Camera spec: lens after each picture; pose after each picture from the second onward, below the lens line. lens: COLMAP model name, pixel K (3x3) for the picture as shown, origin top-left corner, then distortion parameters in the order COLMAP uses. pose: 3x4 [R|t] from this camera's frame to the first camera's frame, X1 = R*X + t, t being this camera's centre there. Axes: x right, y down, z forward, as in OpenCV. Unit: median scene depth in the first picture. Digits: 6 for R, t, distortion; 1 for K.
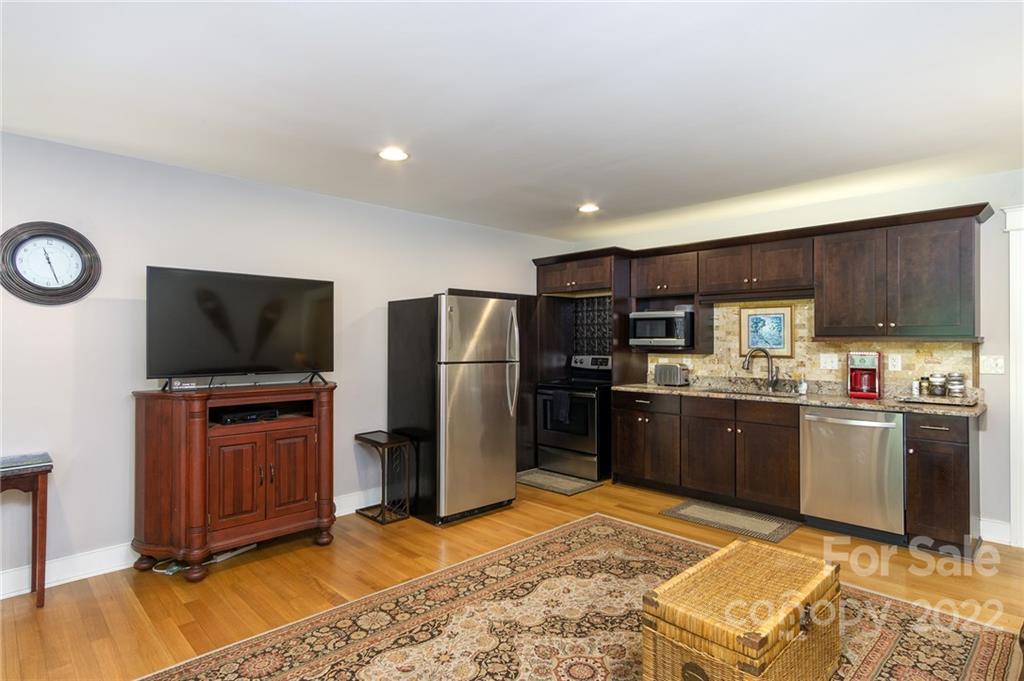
lens RADIAL K [[541.1, 0, 512.0], [0, 541.1, 340.5], [0, 0, 1]] dist [-0.000545, -0.000414]
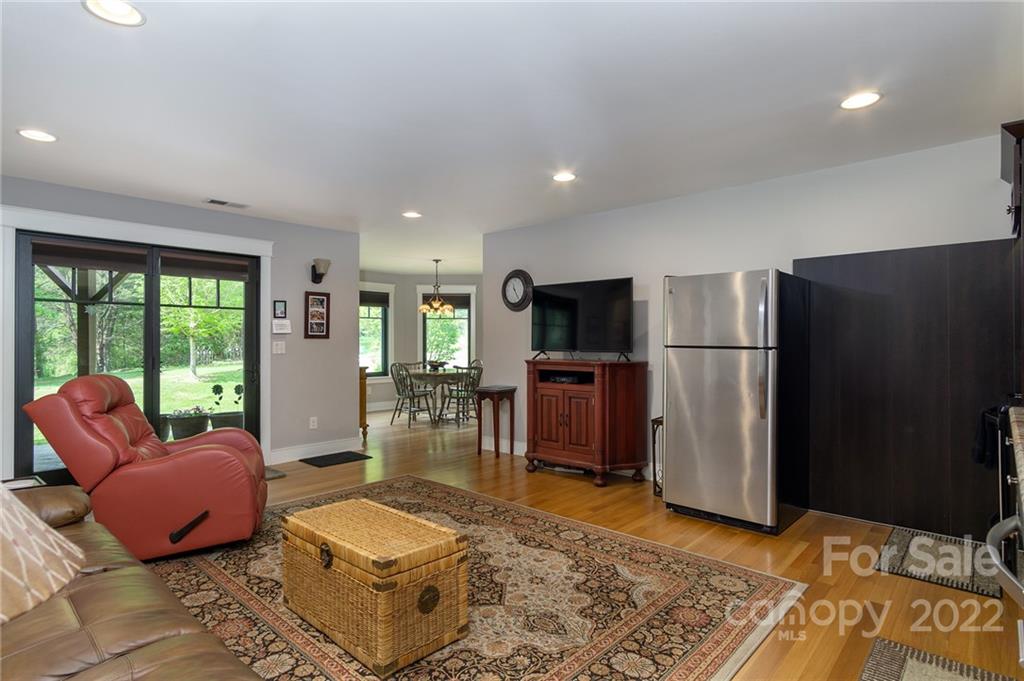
lens RADIAL K [[541.1, 0, 512.0], [0, 541.1, 340.5], [0, 0, 1]] dist [-0.000545, -0.000414]
pose [[0.061328, 0.001425, -0.998117, 1.074285], [-0.001623, 0.999998, 0.001328, 0.035516], [0.998116, 0.001539, 0.061330, 0.833219]]
